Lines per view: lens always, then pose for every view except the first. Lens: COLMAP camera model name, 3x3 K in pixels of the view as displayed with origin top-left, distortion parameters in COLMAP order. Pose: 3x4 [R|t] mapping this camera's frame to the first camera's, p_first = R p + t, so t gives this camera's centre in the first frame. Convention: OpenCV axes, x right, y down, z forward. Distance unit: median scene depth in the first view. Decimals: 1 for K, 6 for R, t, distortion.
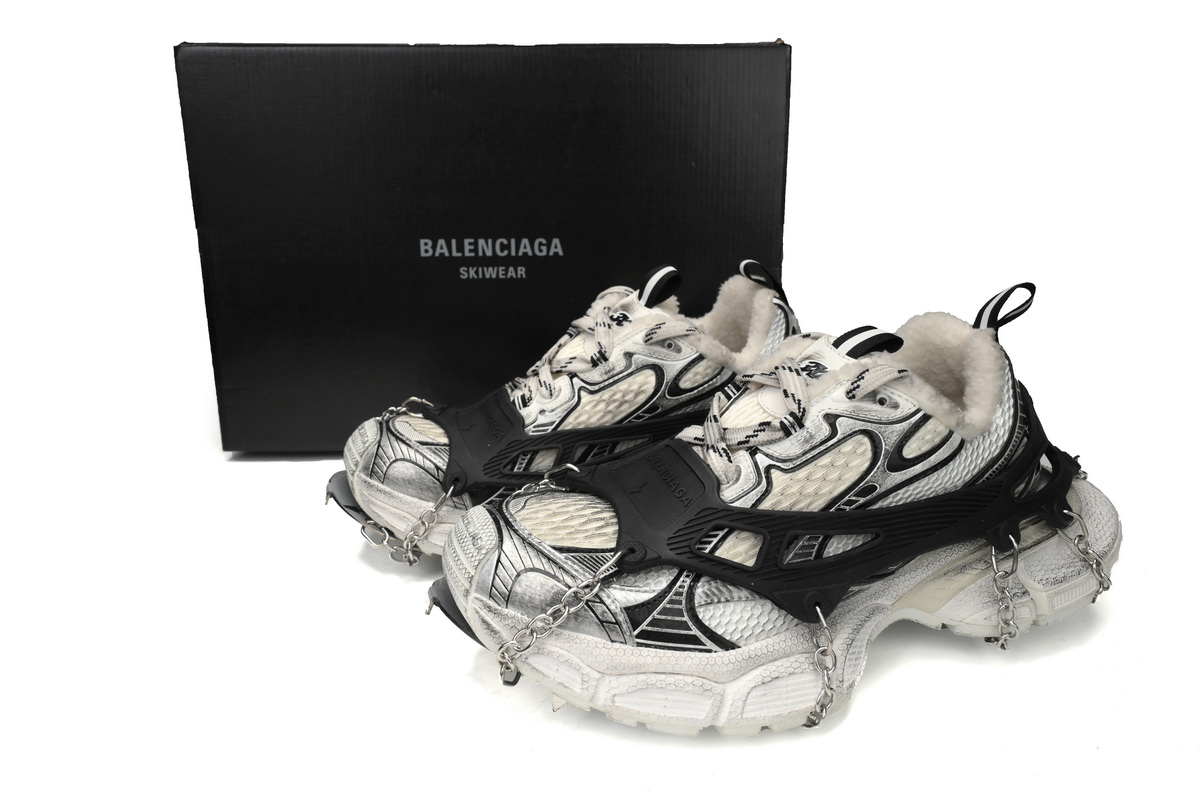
lens RADIAL K [[805.2, 0, 600.0], [0, 805.2, 400.0], [0, 0, 1]] dist [0.028841, -0.001347]
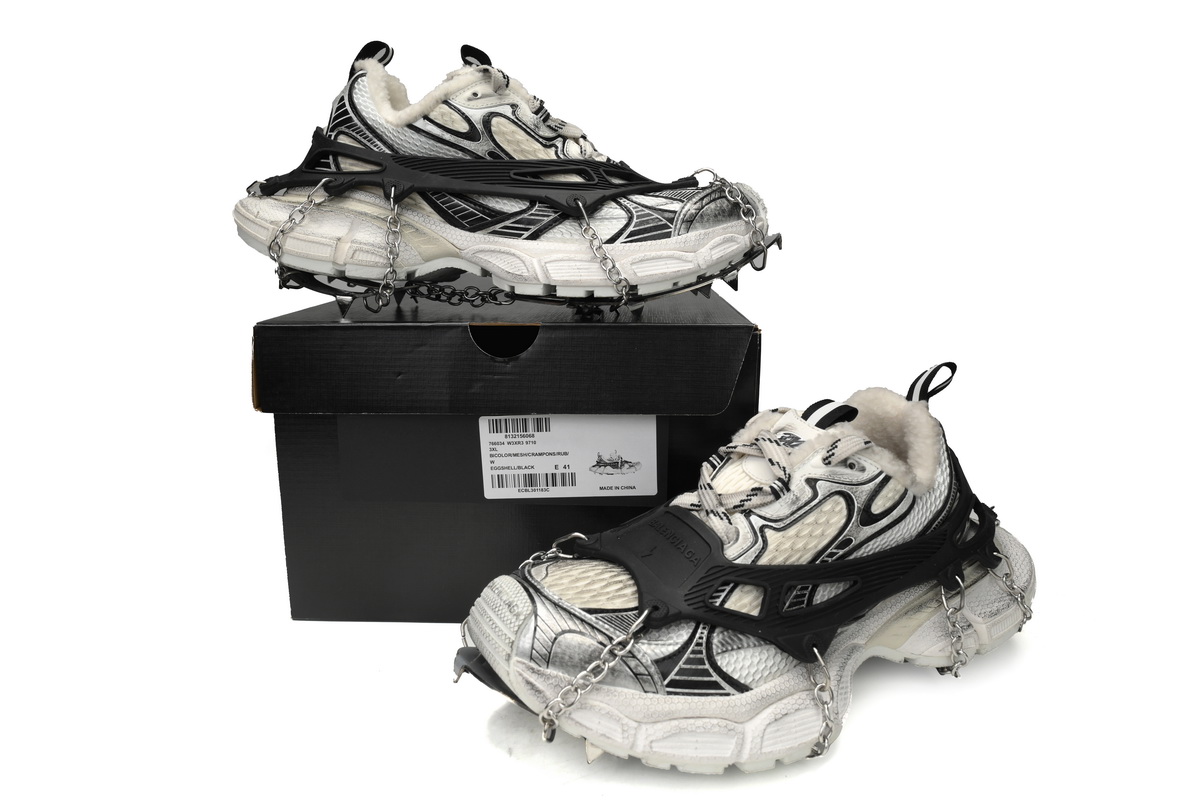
lens RADIAL K [[805.2, 0, 600.0], [0, 805.2, 400.0], [0, 0, 1]] dist [0.028841, -0.001347]
pose [[0.988239, -0.023434, 0.151113, -0.188082], [0.035906, 0.996120, -0.080347, -0.012722], [-0.148644, 0.084828, 0.985246, -0.109460]]
